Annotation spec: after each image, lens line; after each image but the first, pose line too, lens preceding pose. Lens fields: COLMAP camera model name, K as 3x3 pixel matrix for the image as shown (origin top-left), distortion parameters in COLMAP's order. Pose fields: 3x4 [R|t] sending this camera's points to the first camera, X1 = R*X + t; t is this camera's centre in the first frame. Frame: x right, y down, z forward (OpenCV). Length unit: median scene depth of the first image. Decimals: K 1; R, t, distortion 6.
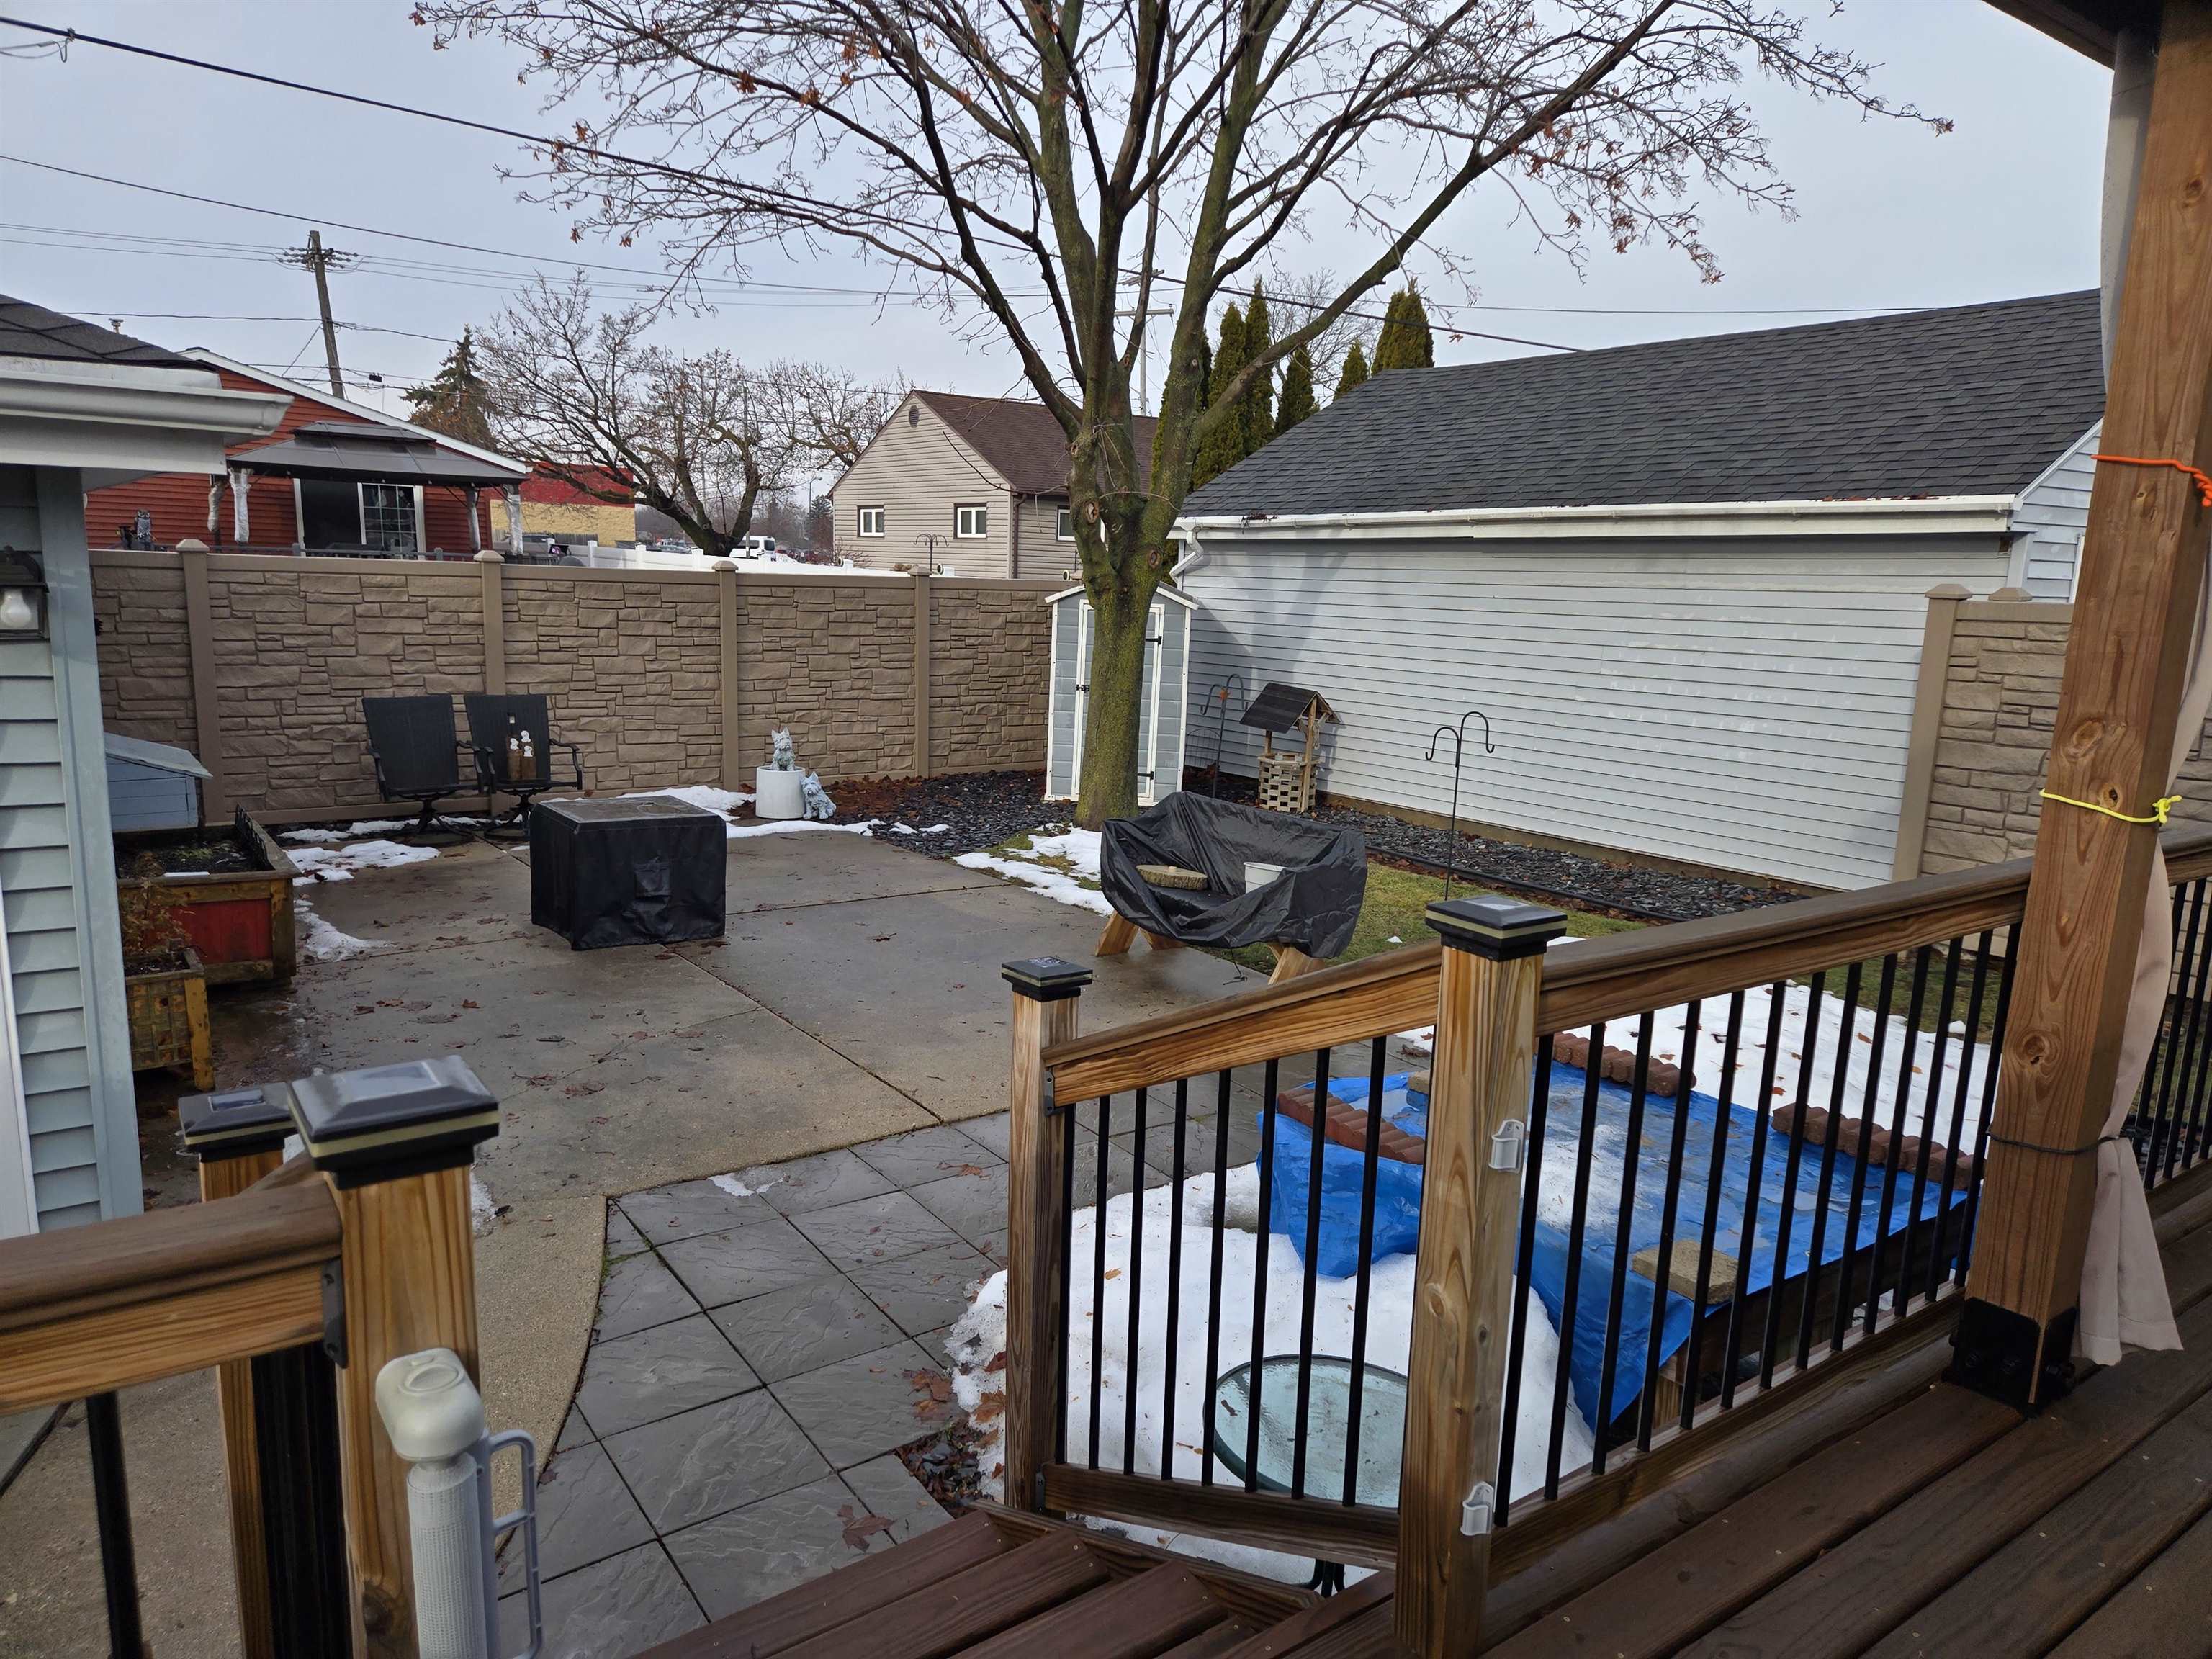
lens RADIAL K [[1449.6, 0, 1085.1], [0, 1449.6, 855.4], [0, 0, 1]] dist [0.068233, -0.053042]
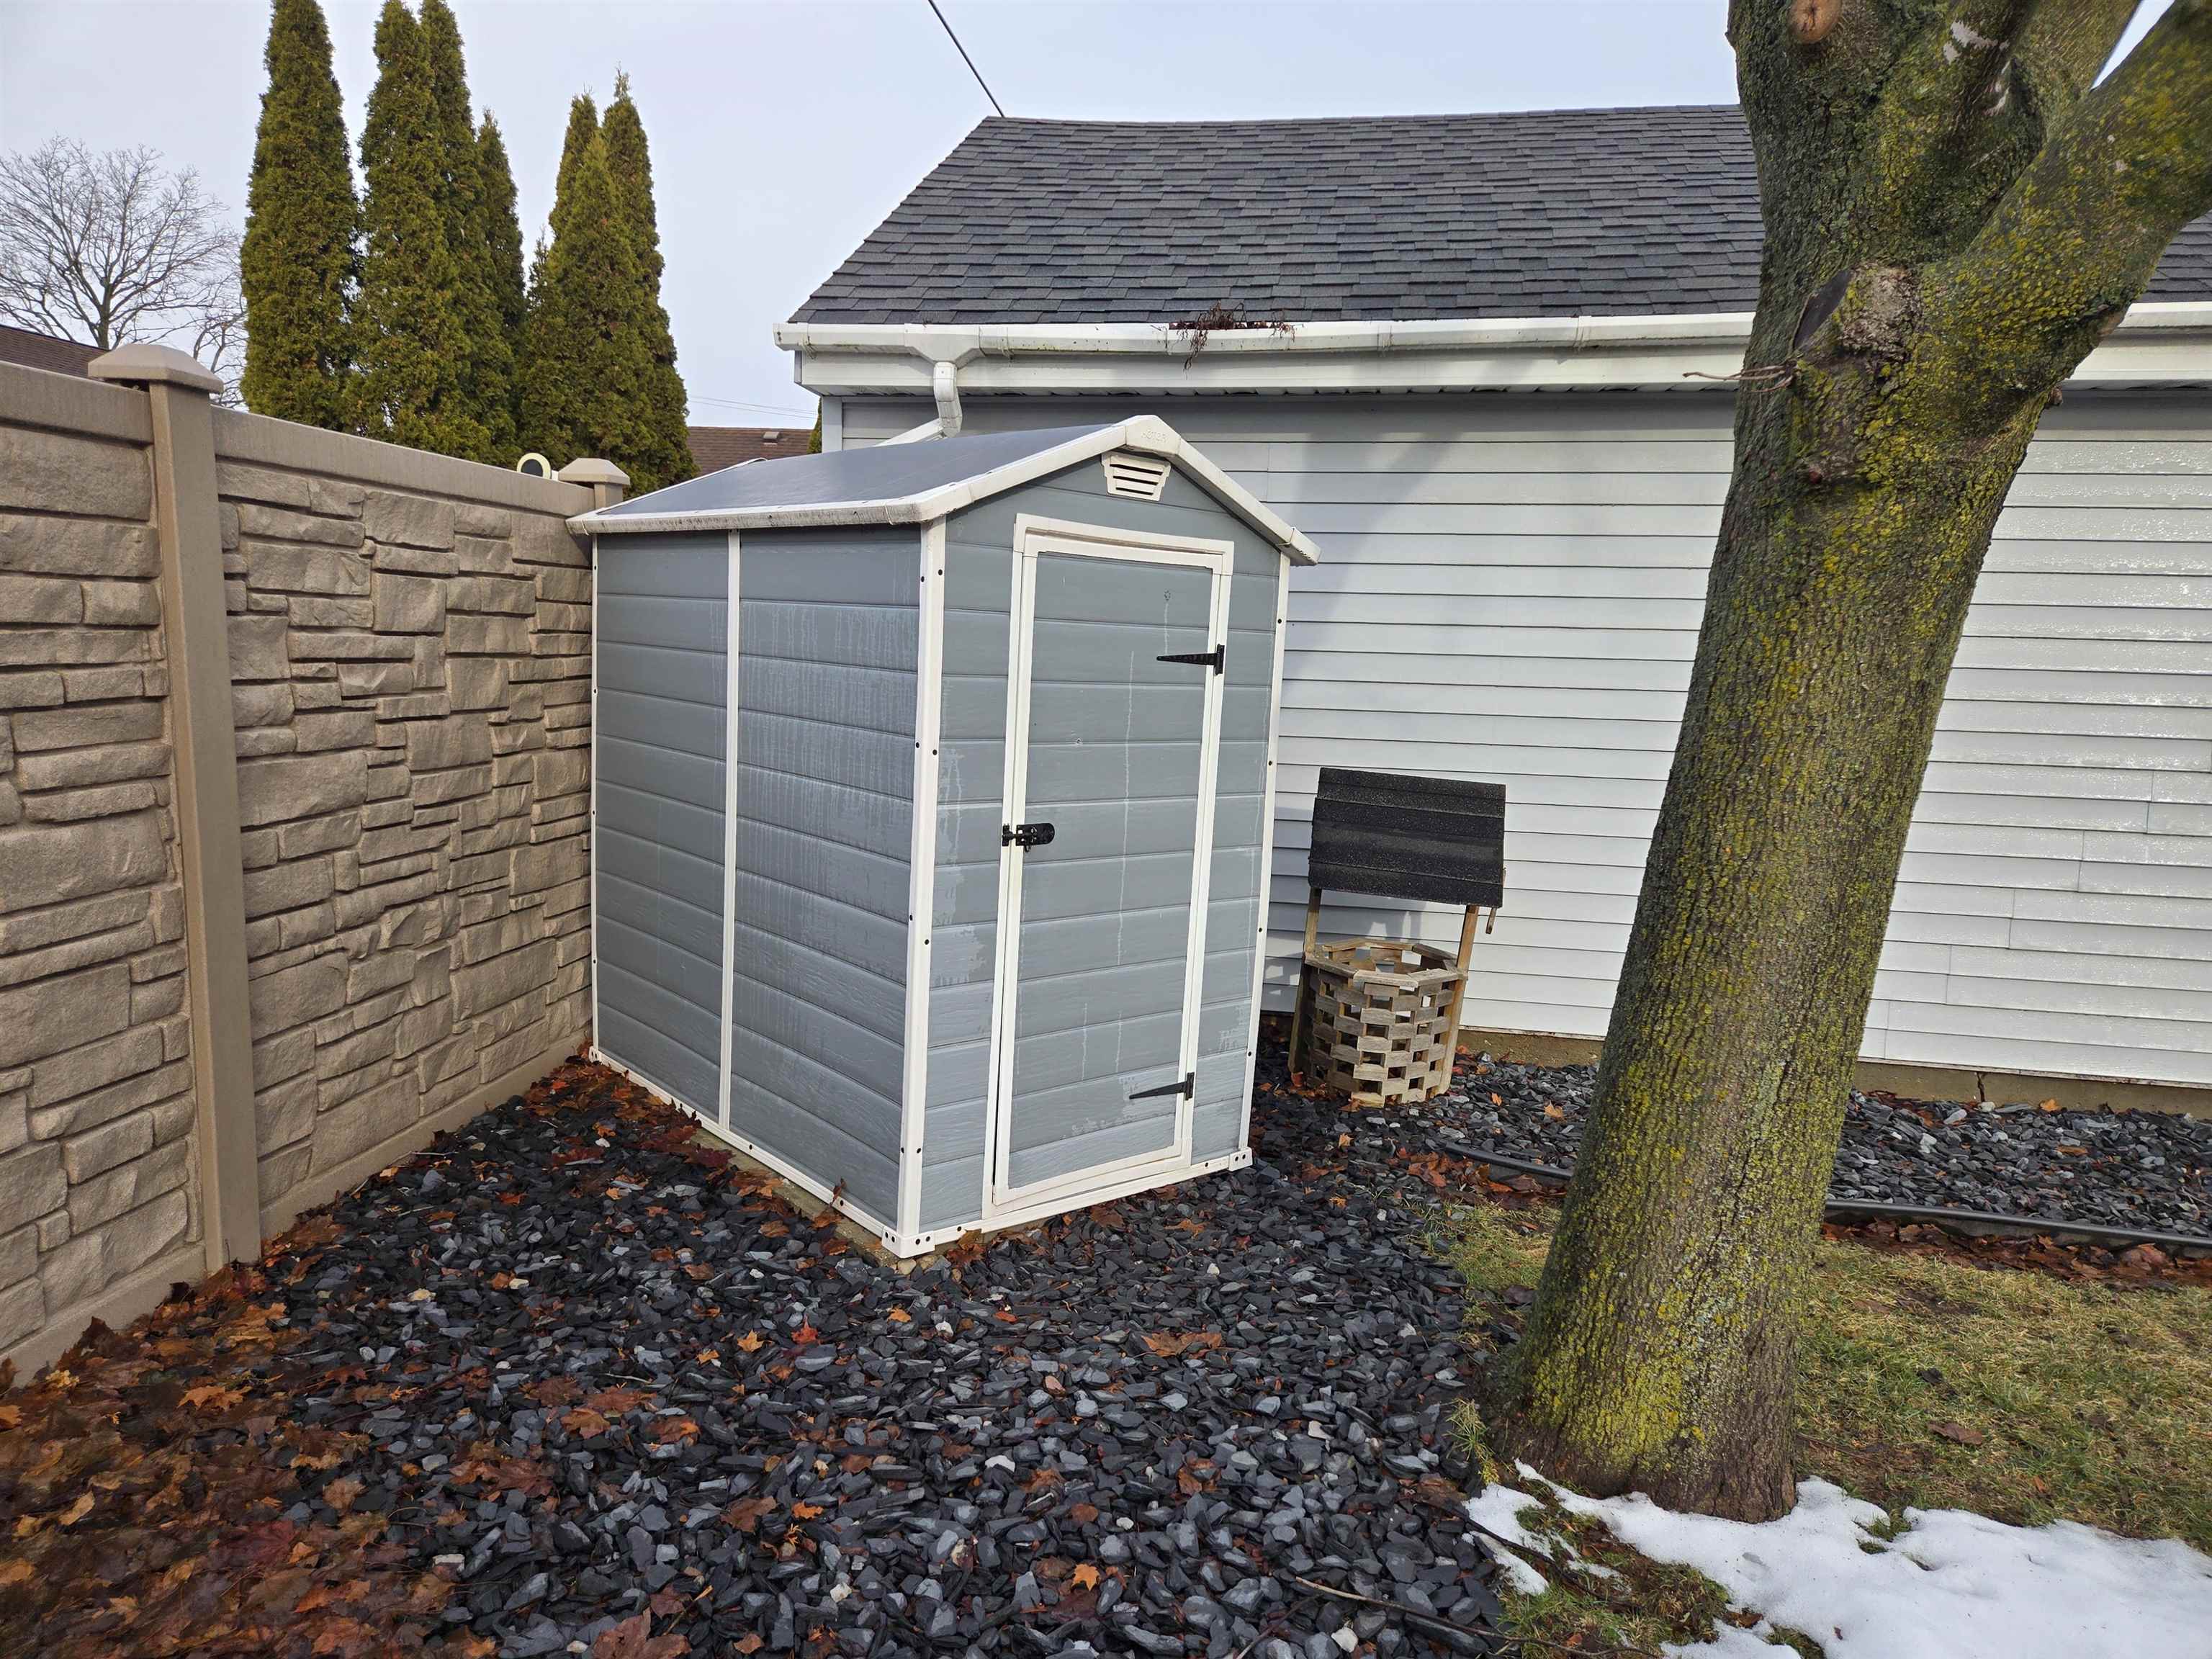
lens RADIAL K [[1449.6, 0, 1048.2], [0, 1449.6, 853.3], [0, 0, 1]] dist [0.068233, -0.053042]
pose [[0.715802, -0.109824, 0.689613, -0.274203], [0.122832, 0.991959, 0.030477, -0.172520], [-0.687415, 0.062891, 0.723537, 1.143941]]
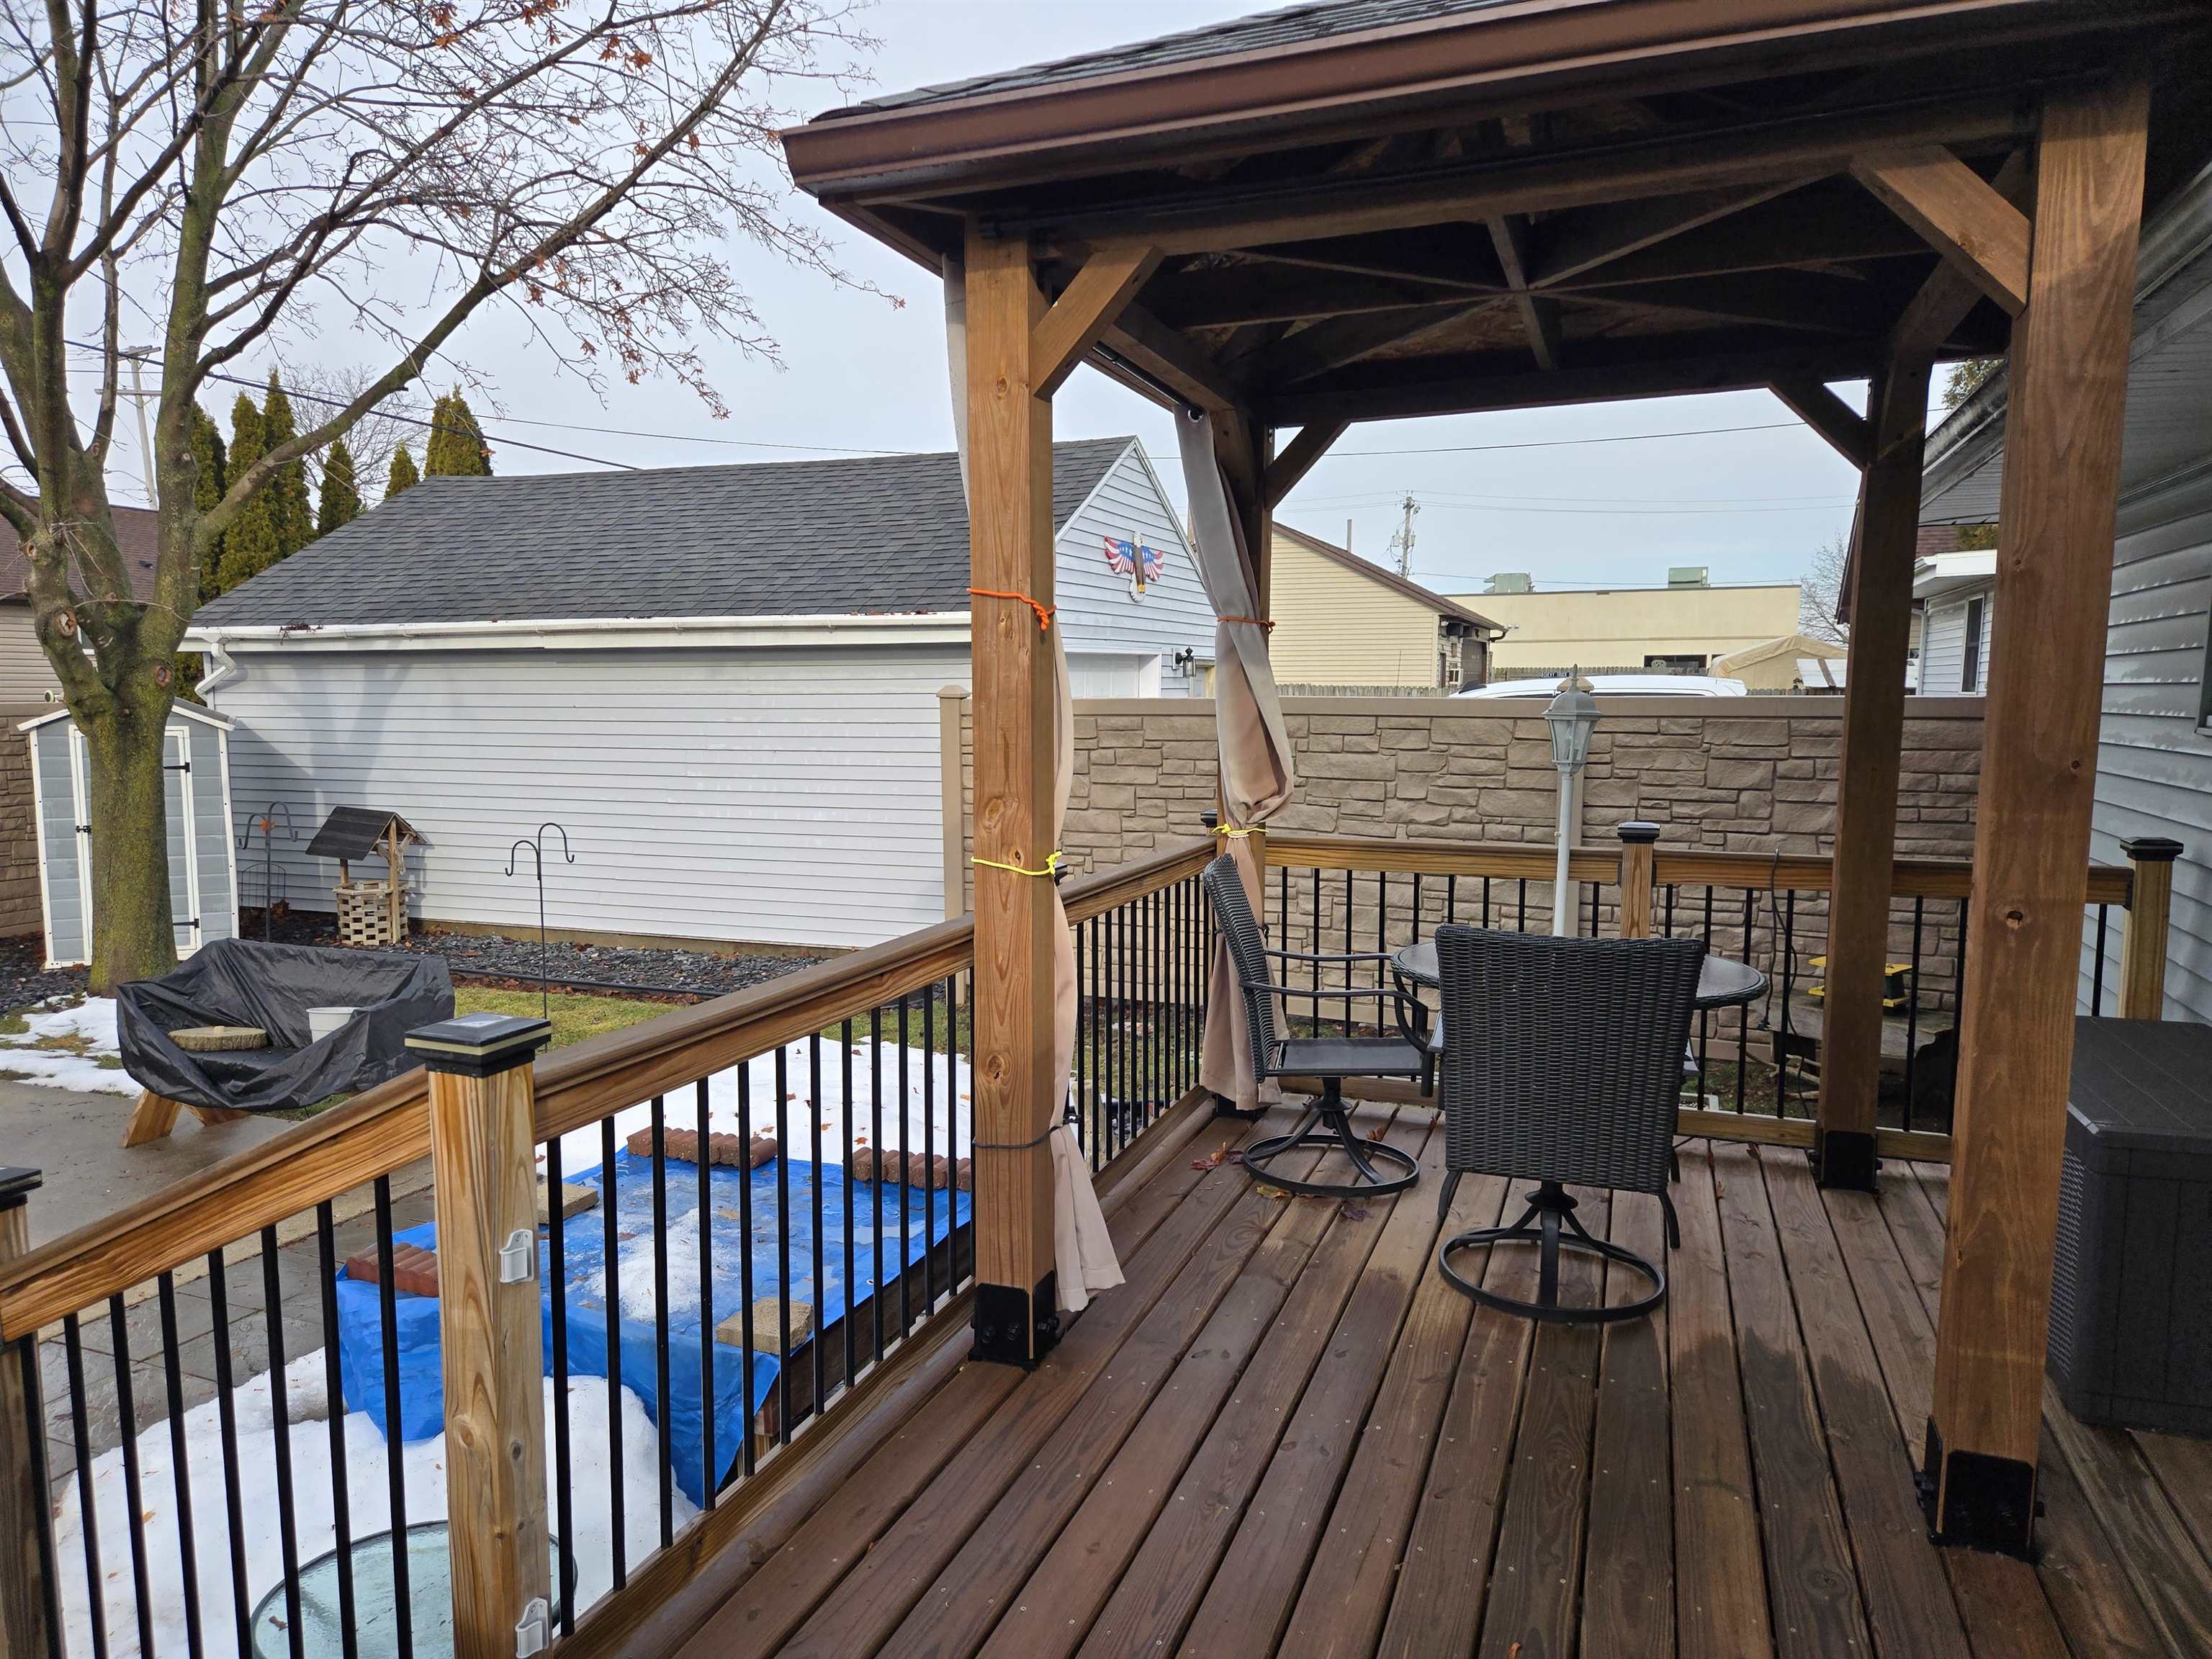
lens RADIAL K [[1449.6, 0, 1064.3], [0, 1449.6, 869.0], [0, 0, 1]] dist [0.068233, -0.053042]
pose [[0.838783, -0.099381, 0.535319, 0.018844], [0.131998, 0.990987, -0.022850, 0.001179], [-0.528223, 0.089827, 0.844341, -0.018032]]
